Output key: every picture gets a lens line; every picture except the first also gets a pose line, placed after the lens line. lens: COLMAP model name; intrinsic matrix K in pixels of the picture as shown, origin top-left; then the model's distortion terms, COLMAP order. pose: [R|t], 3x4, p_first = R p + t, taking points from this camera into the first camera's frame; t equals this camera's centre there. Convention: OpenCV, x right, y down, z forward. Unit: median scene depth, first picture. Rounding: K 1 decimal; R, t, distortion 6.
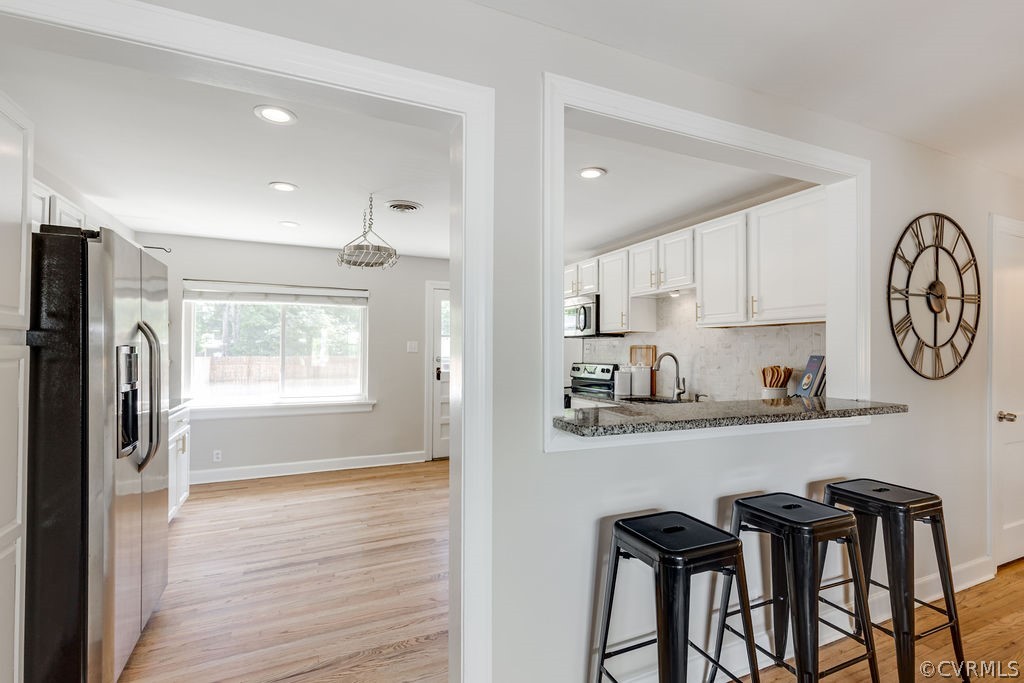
lens RADIAL K [[477.6, 0, 522.1], [0, 477.6, 336.0], [0, 0, 1]] dist [0.002083, 0.000055]
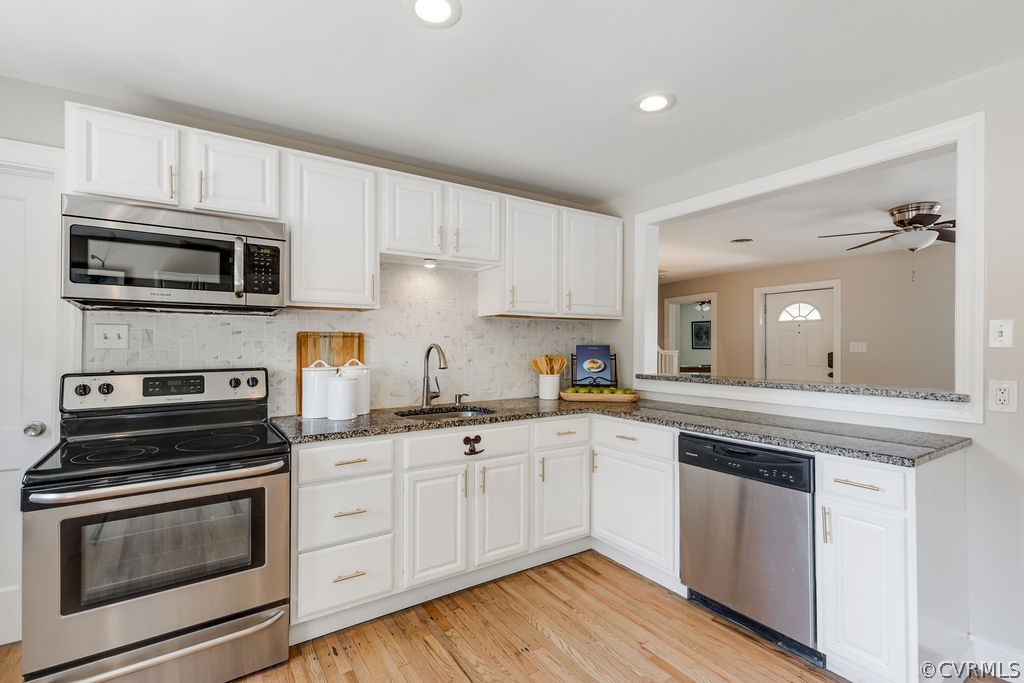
lens RADIAL K [[475.6, 0, 484.9], [0, 475.6, 342.9], [0, 0, 1]] dist [0.004281, 0.000002]
pose [[-0.146521, 0.003278, 0.989202, -0.432112], [-0.028195, 0.999574, -0.007489, 0.038596], [-0.988806, -0.028988, -0.146366, 1.080602]]
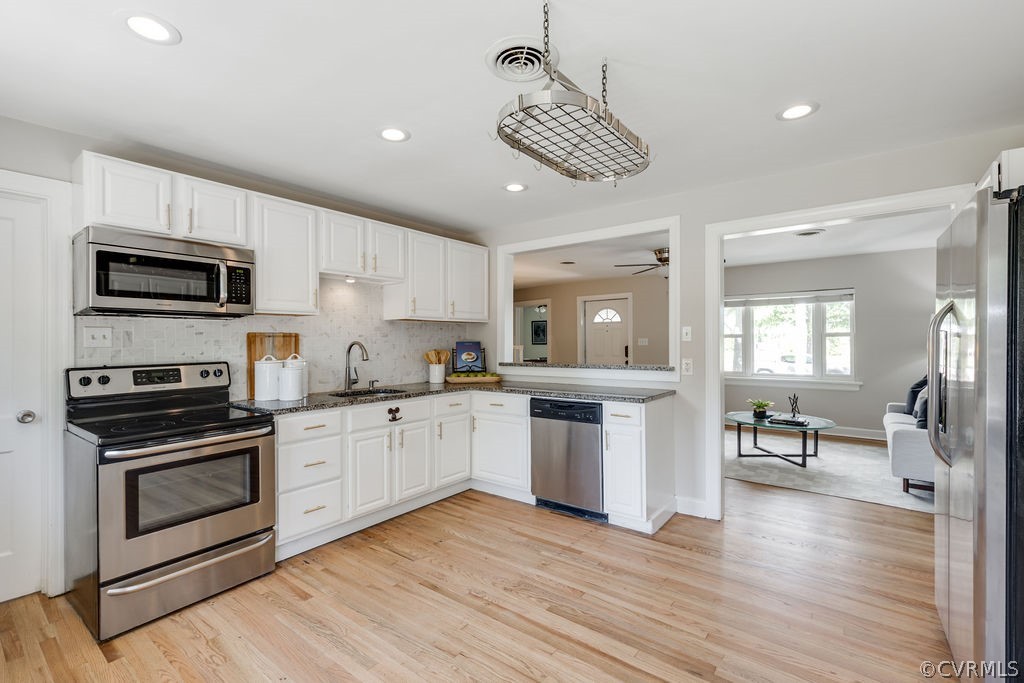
lens RADIAL K [[475.6, 0, 501.5], [0, 475.6, 342.8], [0, 0, 1]] dist [0.004281, 0.000002]
pose [[-0.476981, -0.000837, 0.878913, -0.680001], [-0.018497, 0.999788, -0.009086, 0.042770], [-0.878719, -0.020591, -0.476895, 1.254000]]
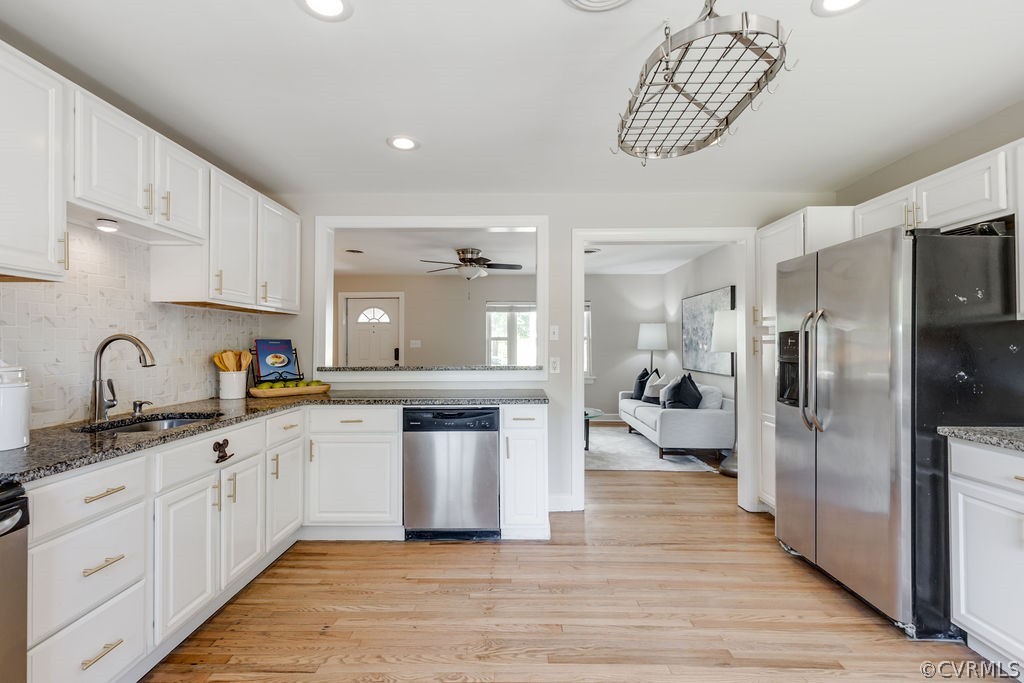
lens RADIAL K [[475.6, 0, 531.3], [0, 475.6, 342.5], [0, 0, 1]] dist [0.004281, 0.000002]
pose [[-0.920463, 0.002530, 0.390821, -0.347254], [-0.009943, 0.999504, -0.029888, 0.058435], [-0.390703, -0.031397, -0.919981, 1.383190]]
